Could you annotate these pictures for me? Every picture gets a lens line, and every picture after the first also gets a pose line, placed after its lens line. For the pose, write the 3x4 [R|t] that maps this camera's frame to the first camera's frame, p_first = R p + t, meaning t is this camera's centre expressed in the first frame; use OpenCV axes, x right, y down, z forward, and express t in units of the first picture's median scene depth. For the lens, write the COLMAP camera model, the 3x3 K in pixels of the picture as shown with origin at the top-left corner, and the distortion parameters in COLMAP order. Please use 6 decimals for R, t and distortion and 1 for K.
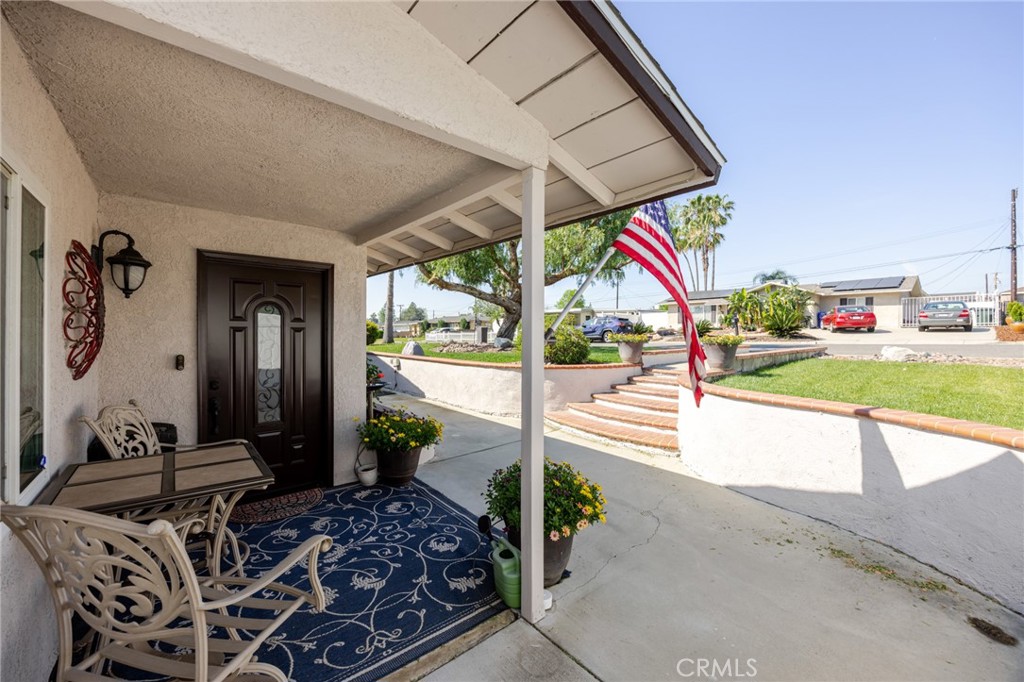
lens RADIAL K [[399.0, 0, 514.3], [0, 399.0, 333.3], [0, 0, 1]] dist [-0.007252, 0.000161]
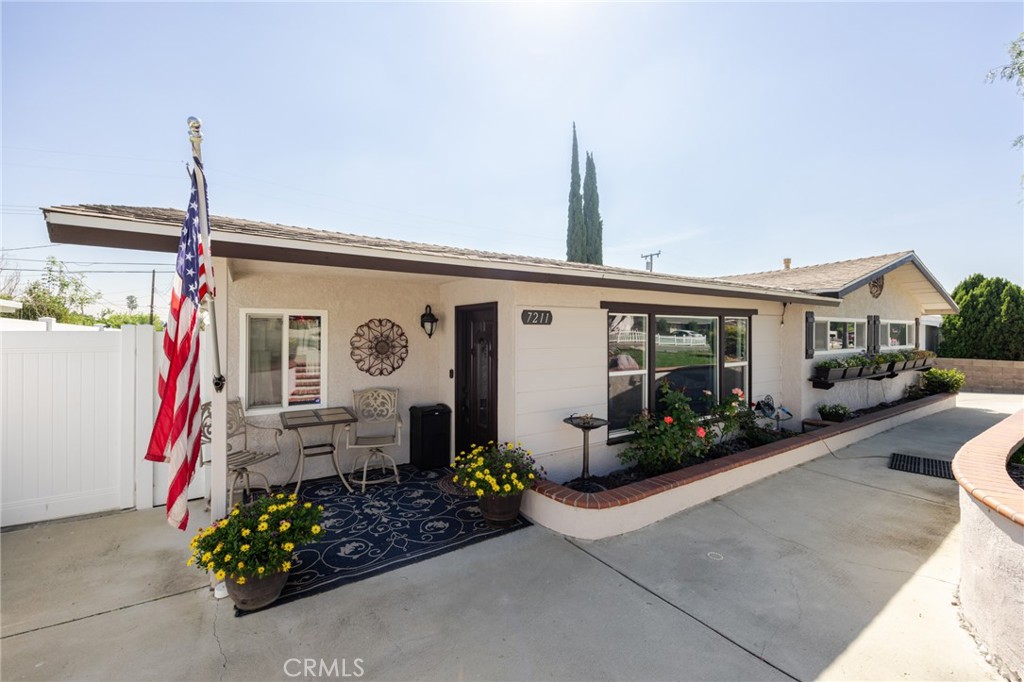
lens RADIAL K [[399.0, 0, 490.3], [0, 399.0, 331.3], [0, 0, 1]] dist [-0.007252, 0.000161]
pose [[-0.151280, -0.004243, -0.988482, 0.859025], [-0.003629, 0.999986, -0.003737, -0.108080], [0.988484, 0.003022, -0.151293, 1.455266]]
